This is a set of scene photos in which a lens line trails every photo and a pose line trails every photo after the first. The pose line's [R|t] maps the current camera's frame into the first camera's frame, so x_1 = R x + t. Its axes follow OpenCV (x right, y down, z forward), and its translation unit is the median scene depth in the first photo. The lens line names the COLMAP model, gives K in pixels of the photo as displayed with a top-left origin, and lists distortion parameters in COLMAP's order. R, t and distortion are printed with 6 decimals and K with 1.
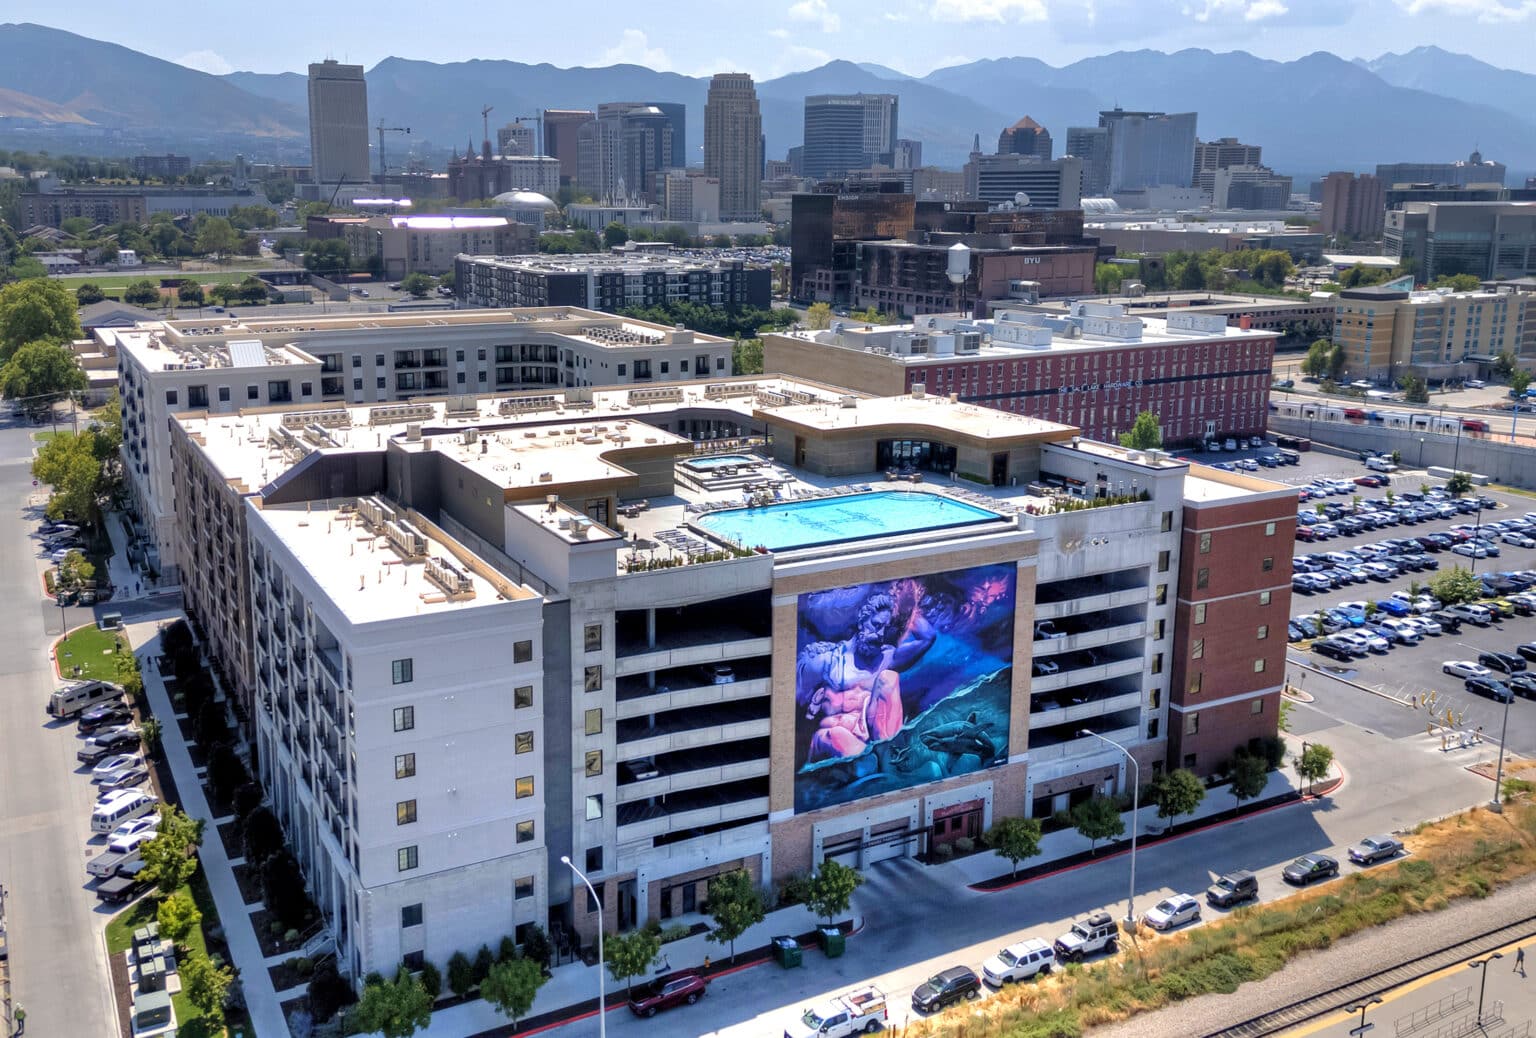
lens RADIAL K [[1354.1, 0, 782.3], [0, 1354.1, 524.7], [0, 0, 1]] dist [0.058390, -0.027022]
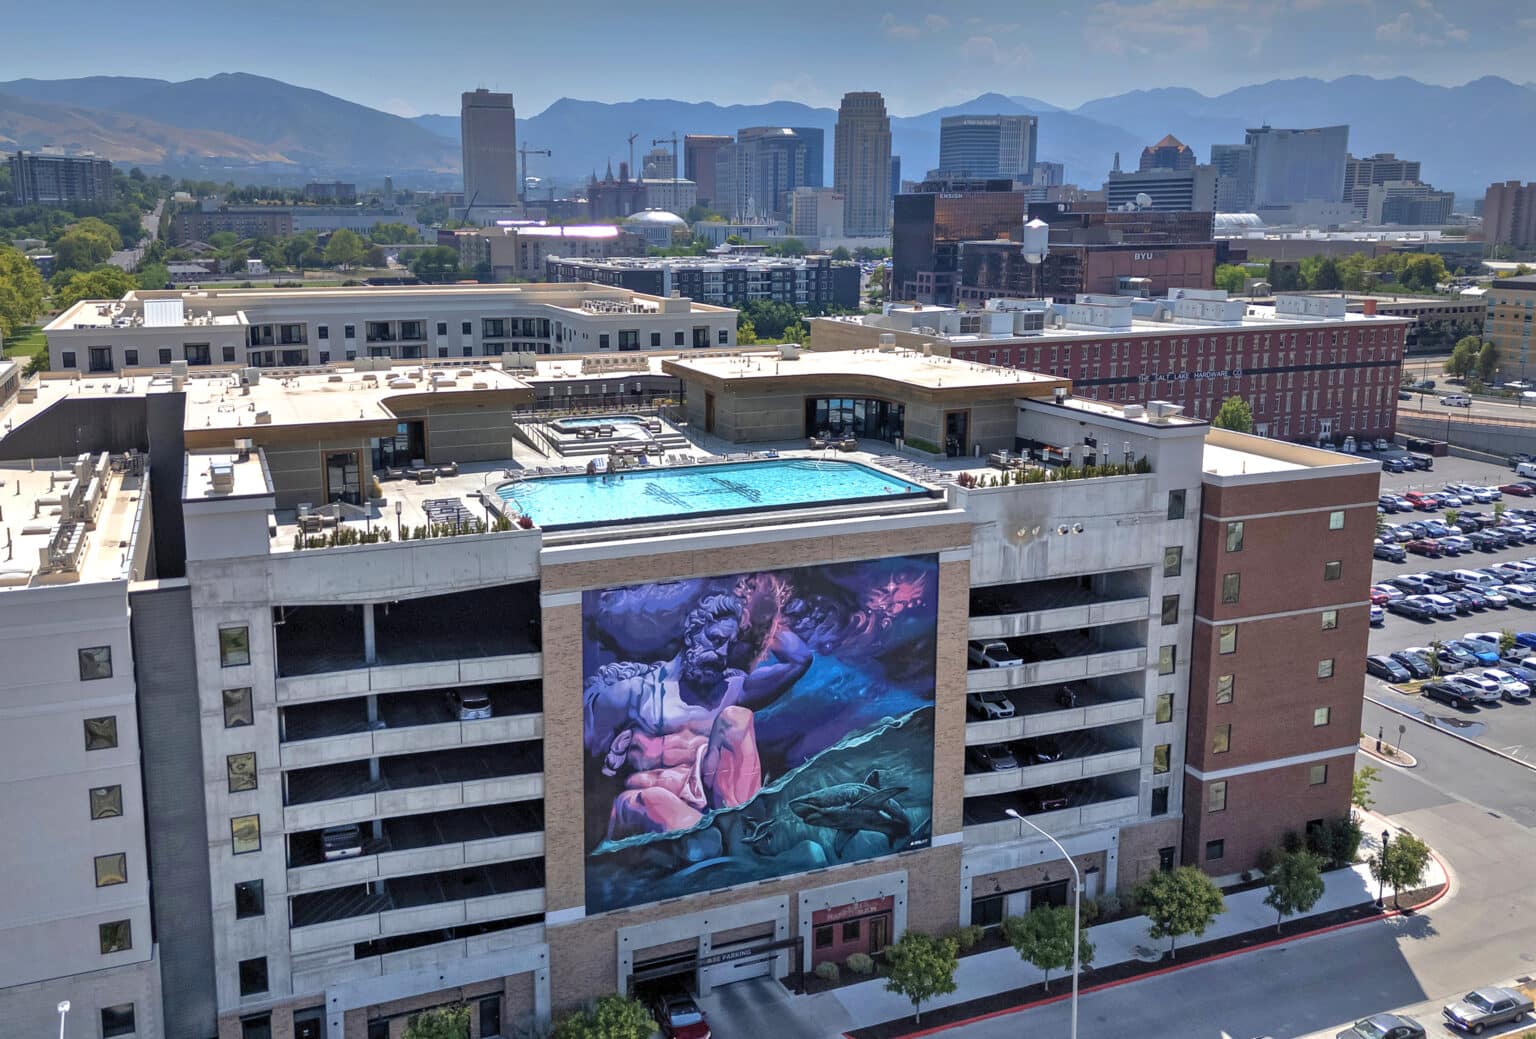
lens RADIAL K [[1354.1, 0, 752.6], [0, 1354.1, 505.9], [0, 0, 1]] dist [0.058390, -0.027022]
pose [[0.993491, 0.019149, -0.112293, 0.141348], [-0.022017, 0.999461, -0.024355, 0.019676], [0.111766, 0.026669, 0.993377, 0.277269]]
